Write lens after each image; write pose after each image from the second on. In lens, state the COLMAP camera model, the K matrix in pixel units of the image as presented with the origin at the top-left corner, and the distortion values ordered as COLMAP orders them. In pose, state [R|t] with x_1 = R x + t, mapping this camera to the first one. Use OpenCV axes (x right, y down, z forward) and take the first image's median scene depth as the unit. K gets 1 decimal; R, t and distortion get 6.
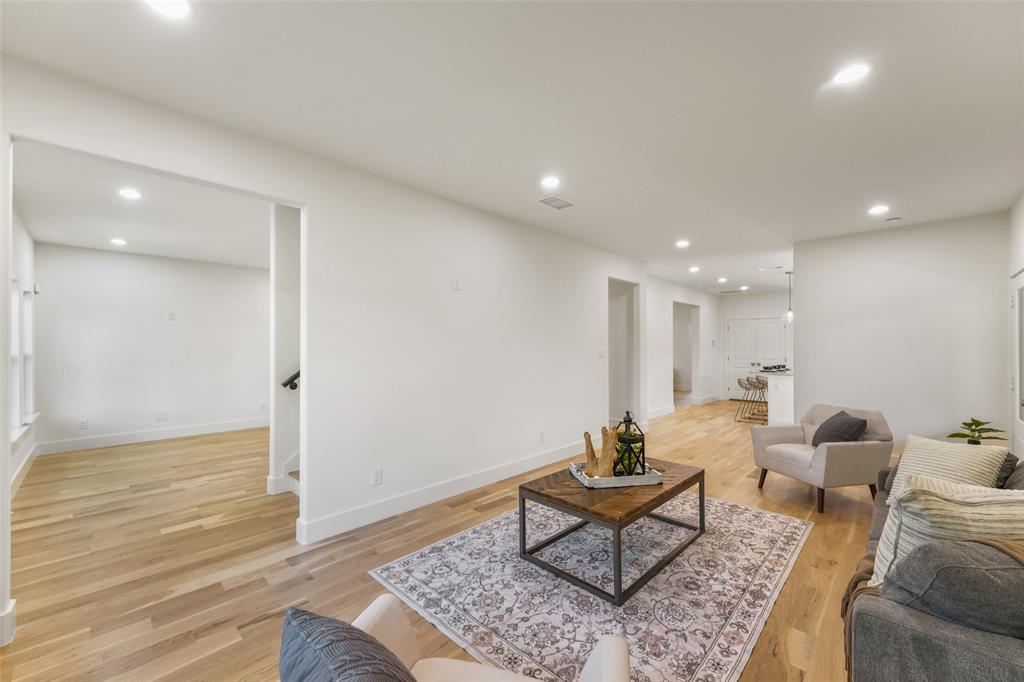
lens RADIAL K [[405.0, 0, 513.7], [0, 405.0, 344.8], [0, 0, 1]] dist [0.011605, -0.001641]
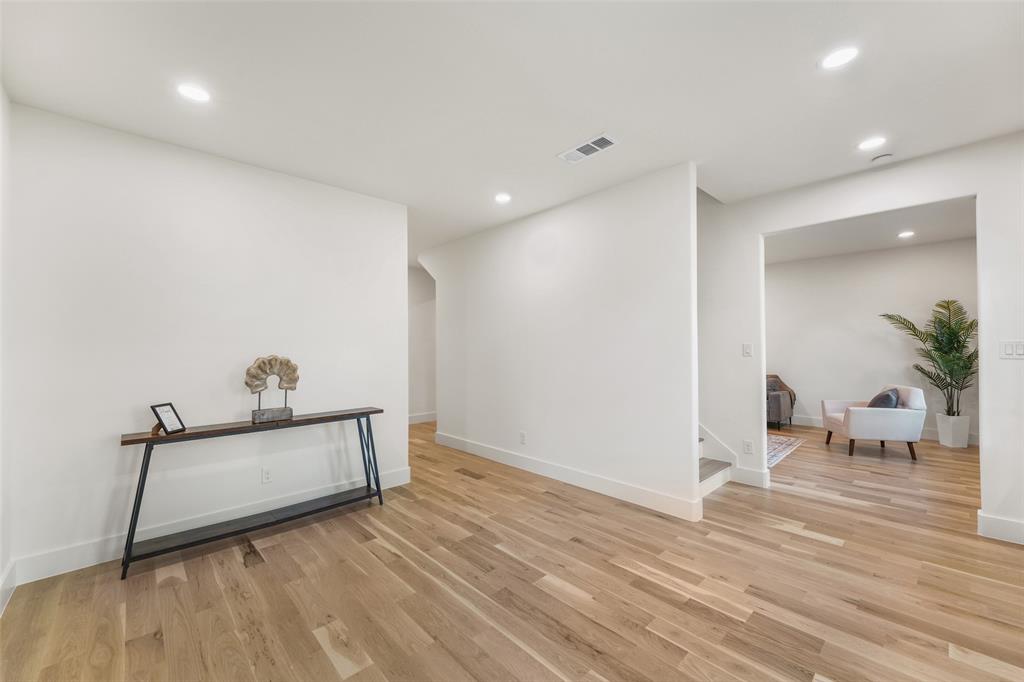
lens RADIAL K [[405.0, 0, 512.1], [0, 405.0, 344.2], [0, 0, 1]] dist [0.011605, -0.001641]
pose [[0.040988, 0.008690, 0.999122, -1.659244], [0.000531, 0.999962, -0.008719, 0.033698], [-0.999159, 0.000887, 0.040982, 1.566539]]
